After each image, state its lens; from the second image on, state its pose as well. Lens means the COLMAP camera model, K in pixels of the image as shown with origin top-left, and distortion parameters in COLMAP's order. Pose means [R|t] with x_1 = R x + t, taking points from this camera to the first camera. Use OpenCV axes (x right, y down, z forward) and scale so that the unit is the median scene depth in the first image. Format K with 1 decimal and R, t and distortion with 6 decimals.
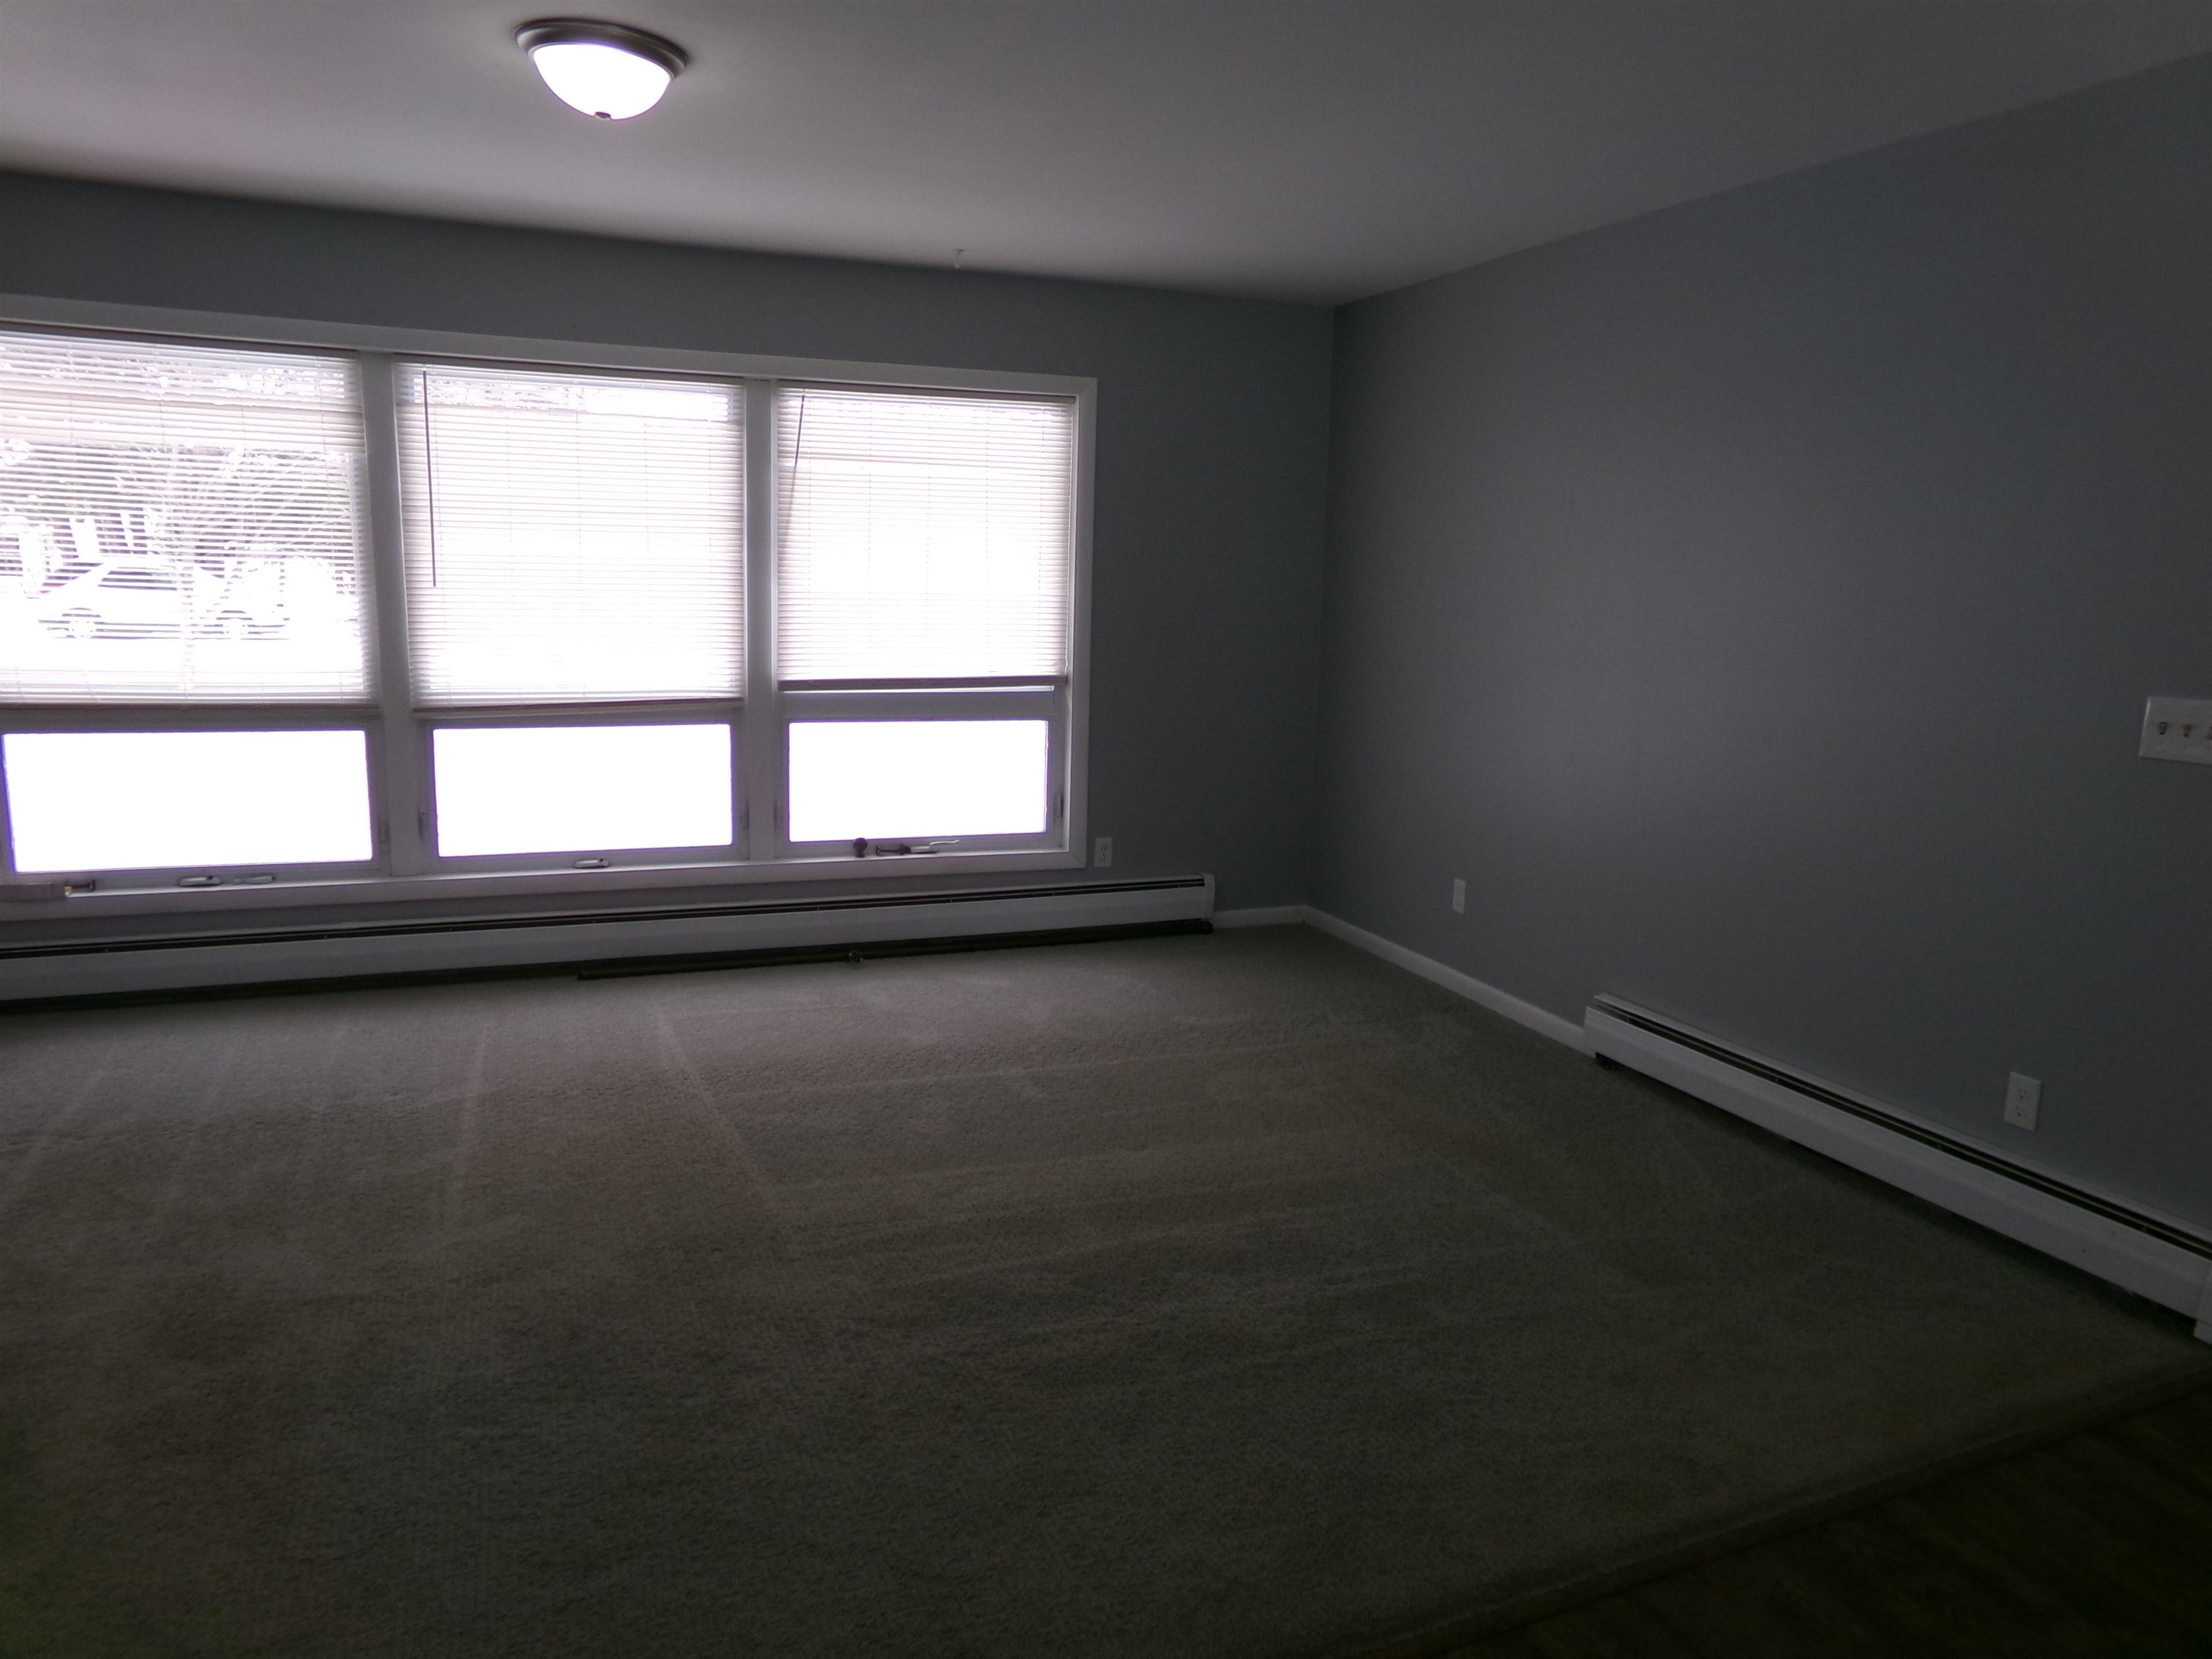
lens RADIAL K [[1497.7, 0, 1101.8], [0, 1497.7, 834.1], [0, 0, 1]] dist [-0.023461, 0.046925]
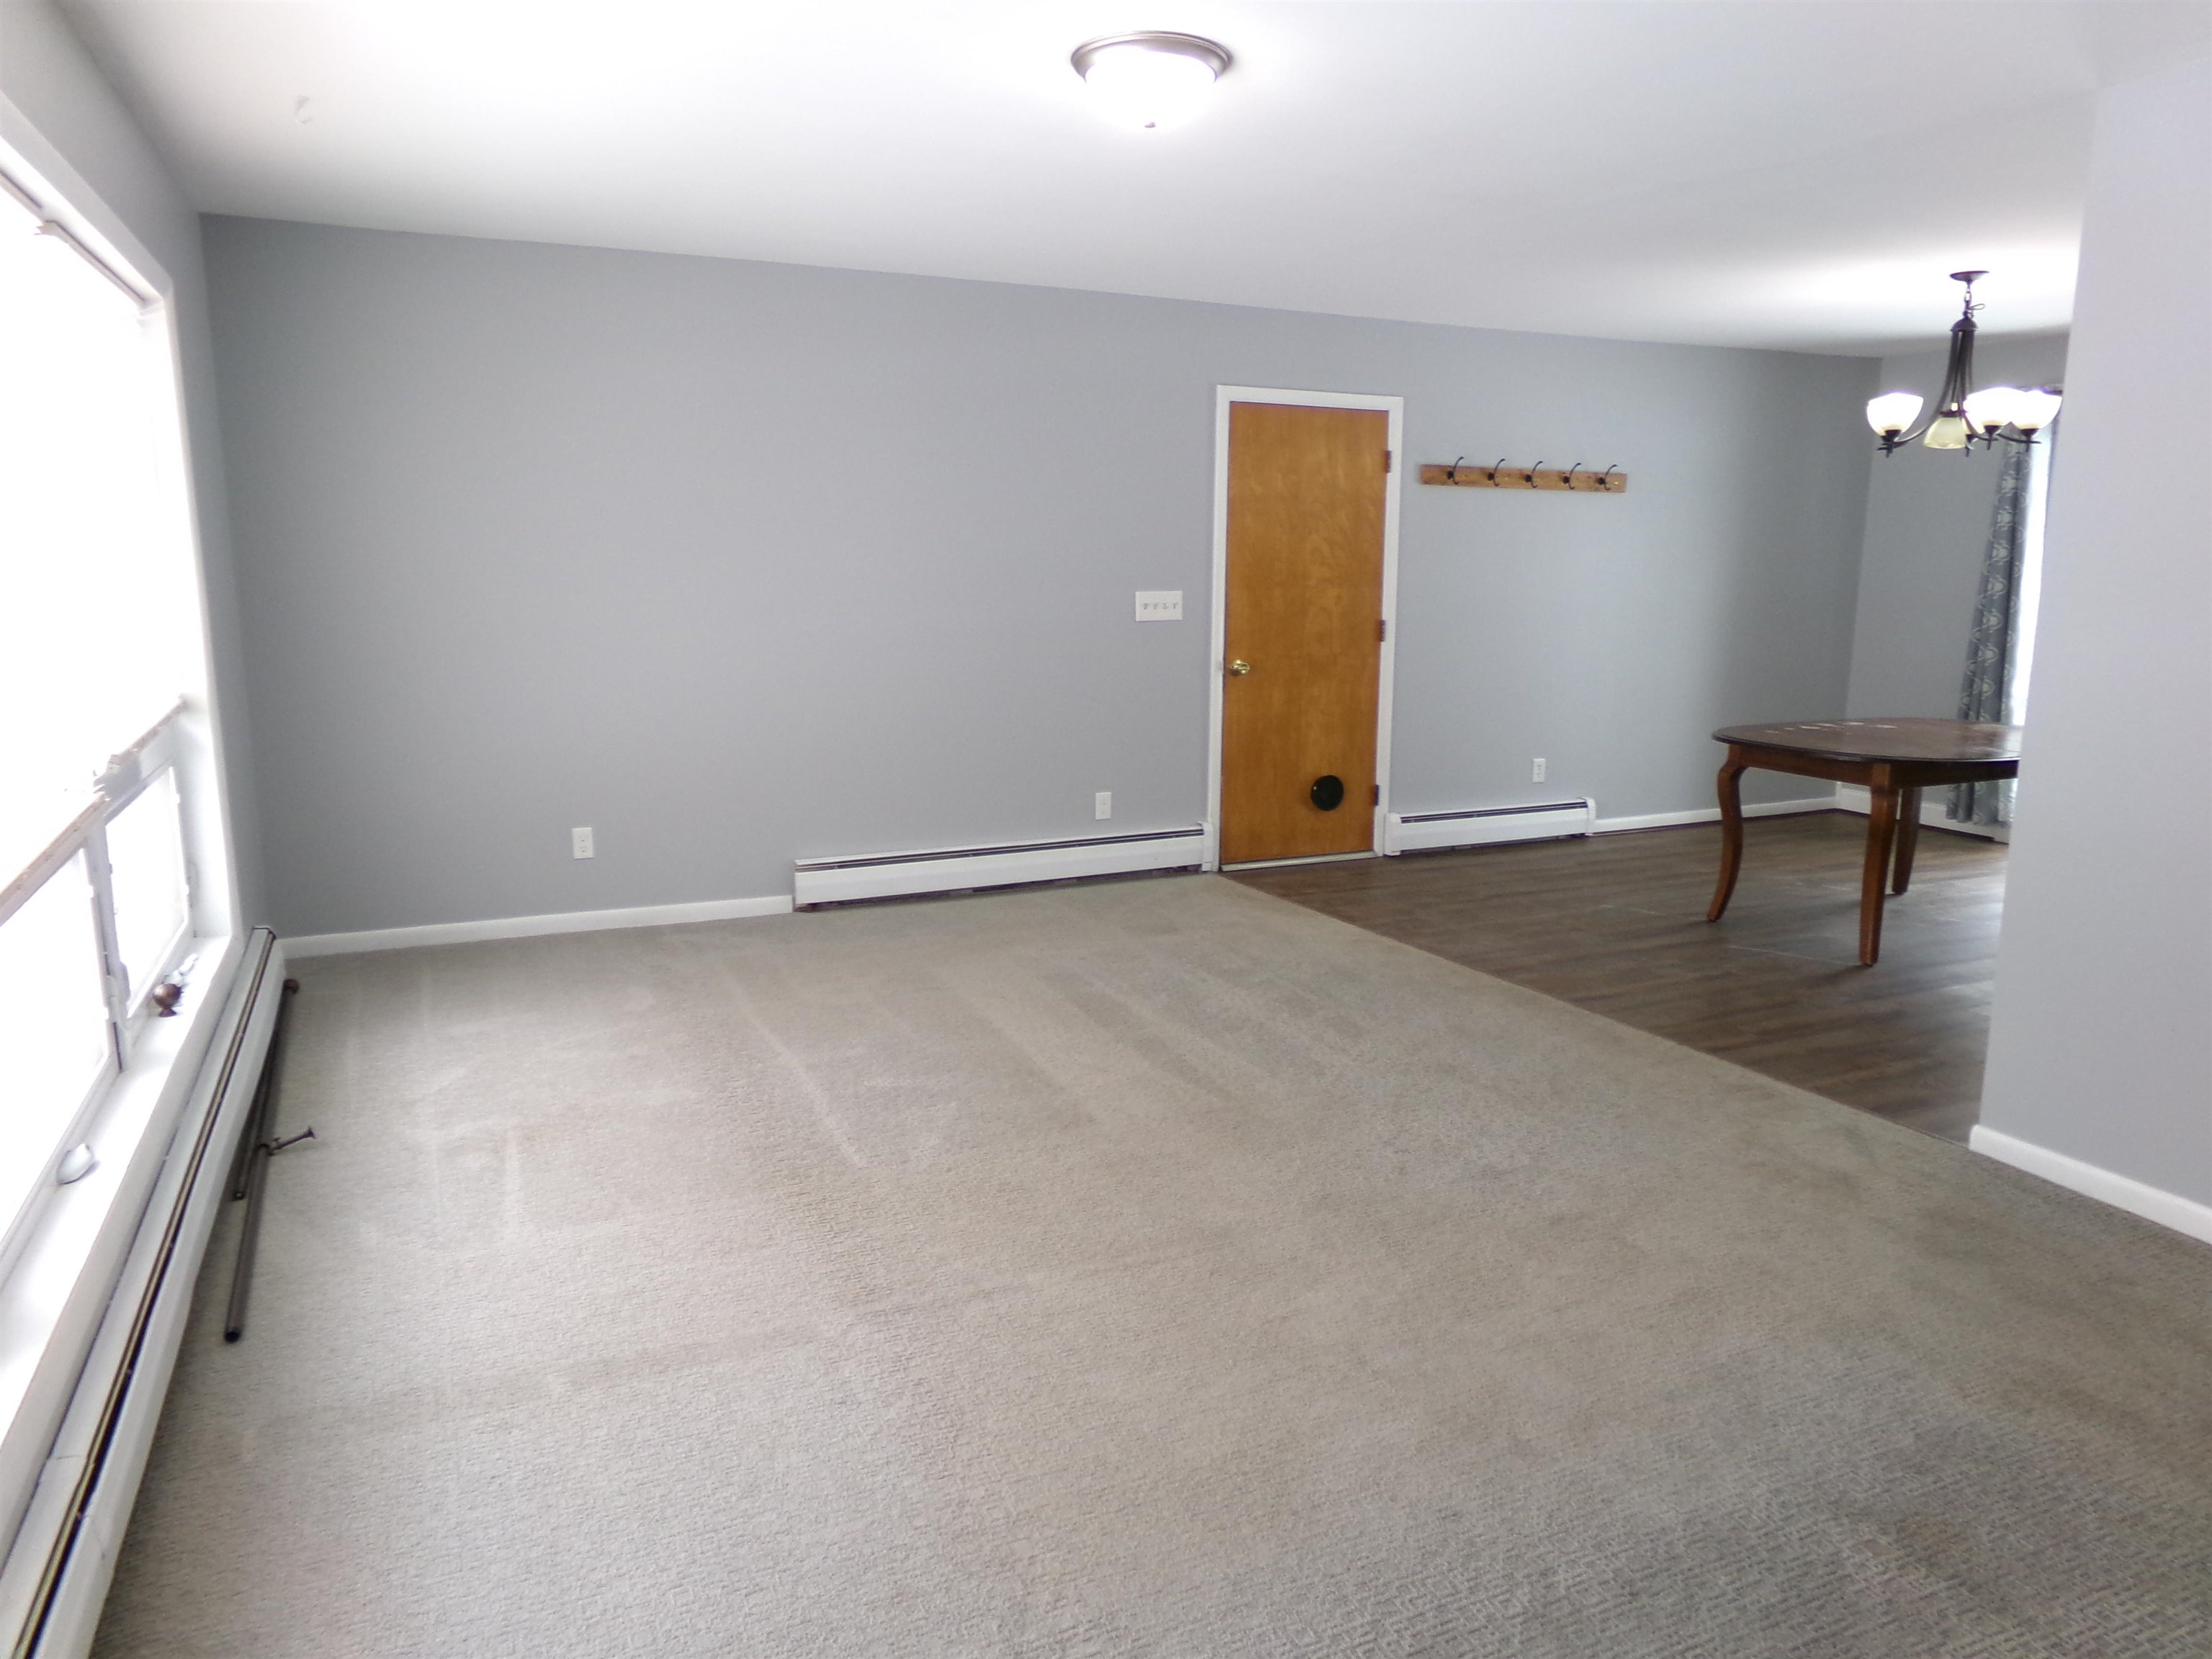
lens RADIAL K [[1497.7, 0, 1101.8], [0, 1497.7, 834.1], [0, 0, 1]] dist [-0.023461, 0.046925]
pose [[-0.049072, -0.209890, 0.976493, -1.192938], [0.172828, 0.961139, 0.215274, -0.189345], [-0.983729, 0.179329, -0.010891, 0.945833]]
